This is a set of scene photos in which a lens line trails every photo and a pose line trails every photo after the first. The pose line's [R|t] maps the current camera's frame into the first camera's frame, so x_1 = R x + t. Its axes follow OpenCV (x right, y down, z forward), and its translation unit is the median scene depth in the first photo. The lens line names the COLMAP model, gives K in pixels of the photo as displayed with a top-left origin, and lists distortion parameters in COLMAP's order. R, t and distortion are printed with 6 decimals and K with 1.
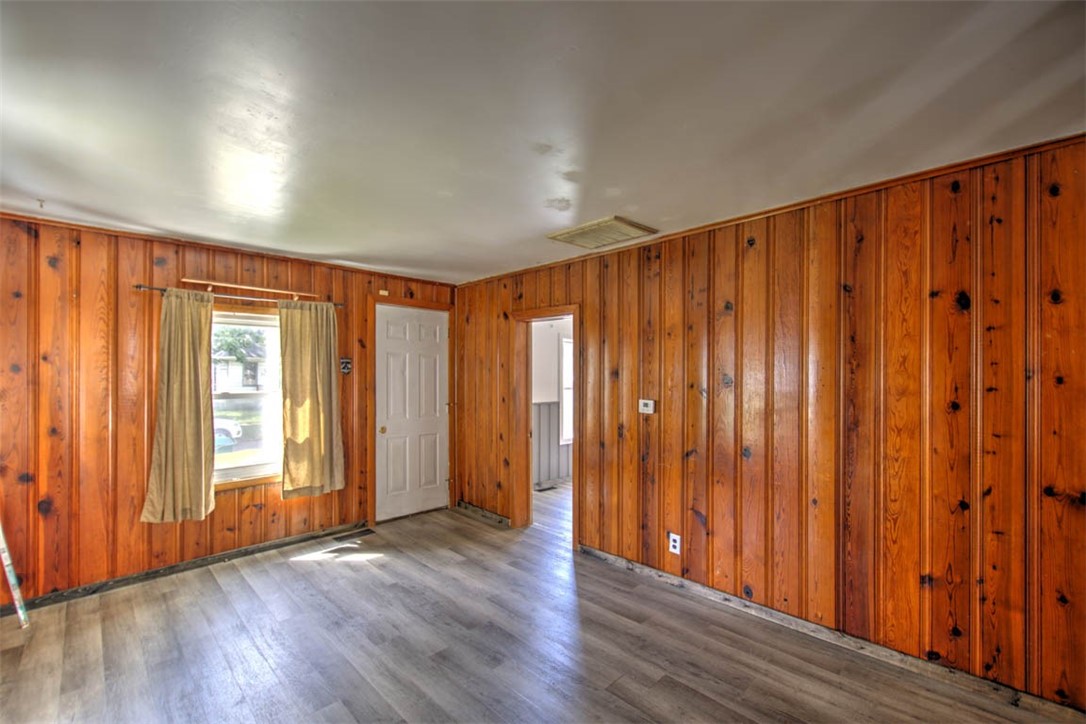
lens RADIAL K [[466.7, 0, 546.2], [0, 466.7, 376.1], [0, 0, 1]] dist [0.001145, -0.004774]
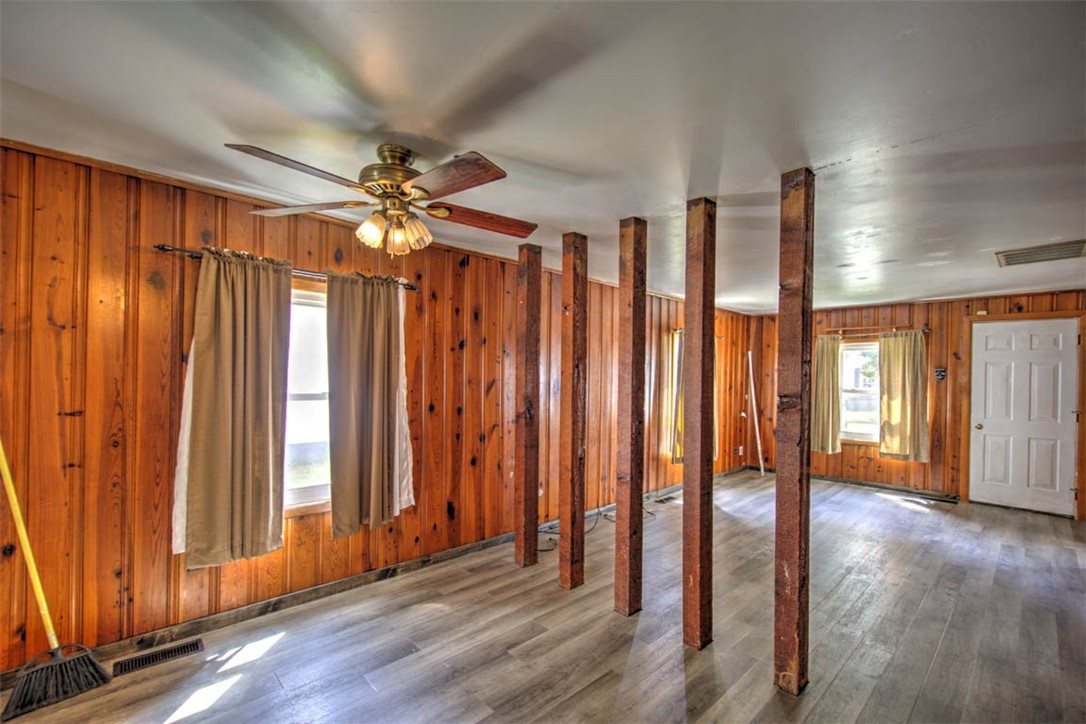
lens RADIAL K [[460.3, 0, 541.2], [0, 460.3, 372.9], [0, 0, 1]] dist [0.004334, -0.006876]
pose [[-0.033779, -0.003795, -0.999422, 1.032129], [-0.016930, 0.999851, -0.003225, -0.000779], [0.999286, 0.016812, -0.033838, -0.109674]]
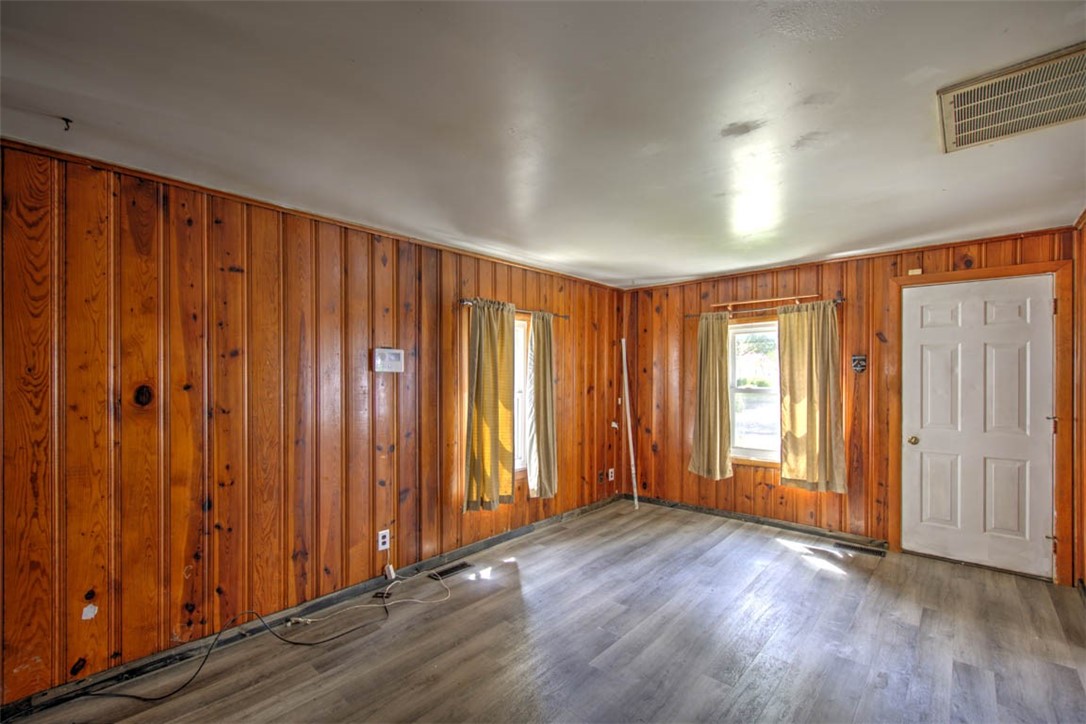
lens RADIAL K [[460.3, 0, 541.2], [0, 460.3, 372.9], [0, 0, 1]] dist [0.004334, -0.006876]
pose [[0.045828, -0.003618, -0.998943, 0.500667], [0.000944, 0.999993, -0.003579, -0.000820], [0.998949, -0.000779, 0.045831, 0.368300]]
